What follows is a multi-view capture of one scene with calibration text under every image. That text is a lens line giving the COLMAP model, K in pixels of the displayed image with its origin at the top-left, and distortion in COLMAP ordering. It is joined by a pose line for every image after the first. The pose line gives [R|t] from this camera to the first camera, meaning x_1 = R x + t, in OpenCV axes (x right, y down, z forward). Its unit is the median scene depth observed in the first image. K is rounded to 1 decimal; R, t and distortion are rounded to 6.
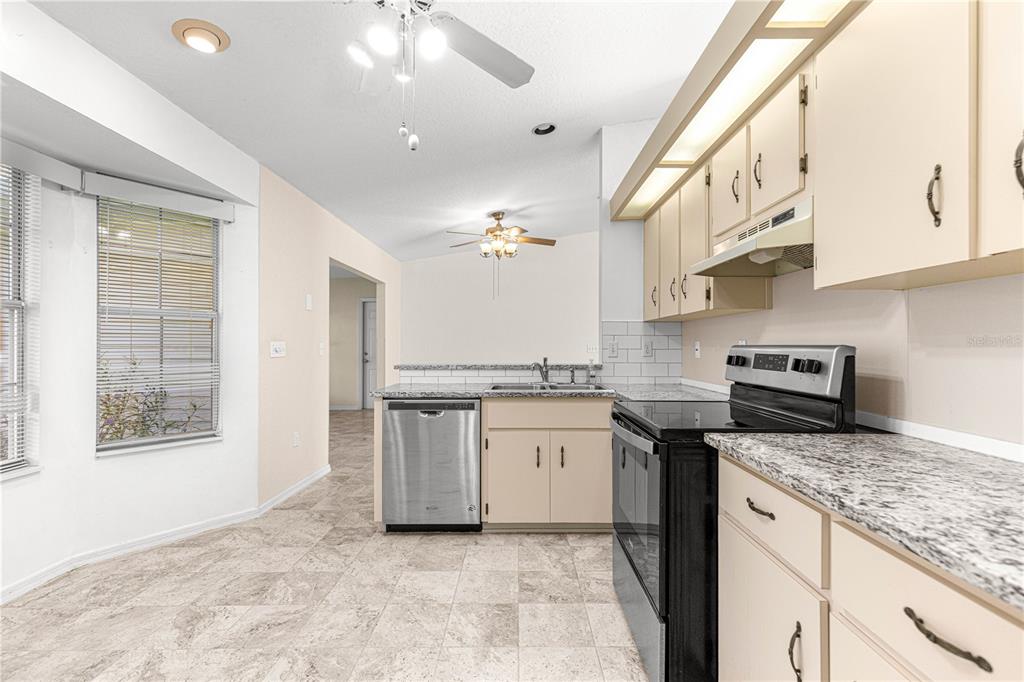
lens RADIAL K [[458.4, 0, 516.0], [0, 458.4, 344.6], [0, 0, 1]] dist [0.010435, -0.000854]
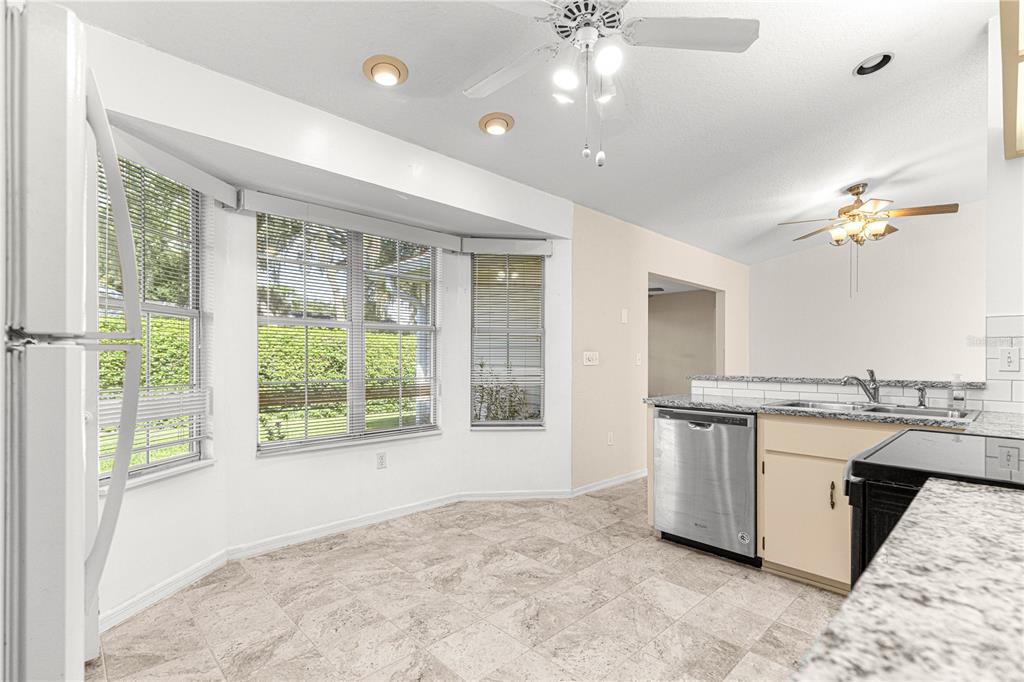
lens RADIAL K [[467.8, 0, 524.4], [0, 467.8, 361.0], [0, 0, 1]] dist [0.009445, -0.000874]
pose [[0.702854, 0.005367, -0.711314, 0.245467], [-0.001842, 0.999982, 0.005726, 0.012467], [0.711331, -0.002714, 0.702852, 0.063447]]
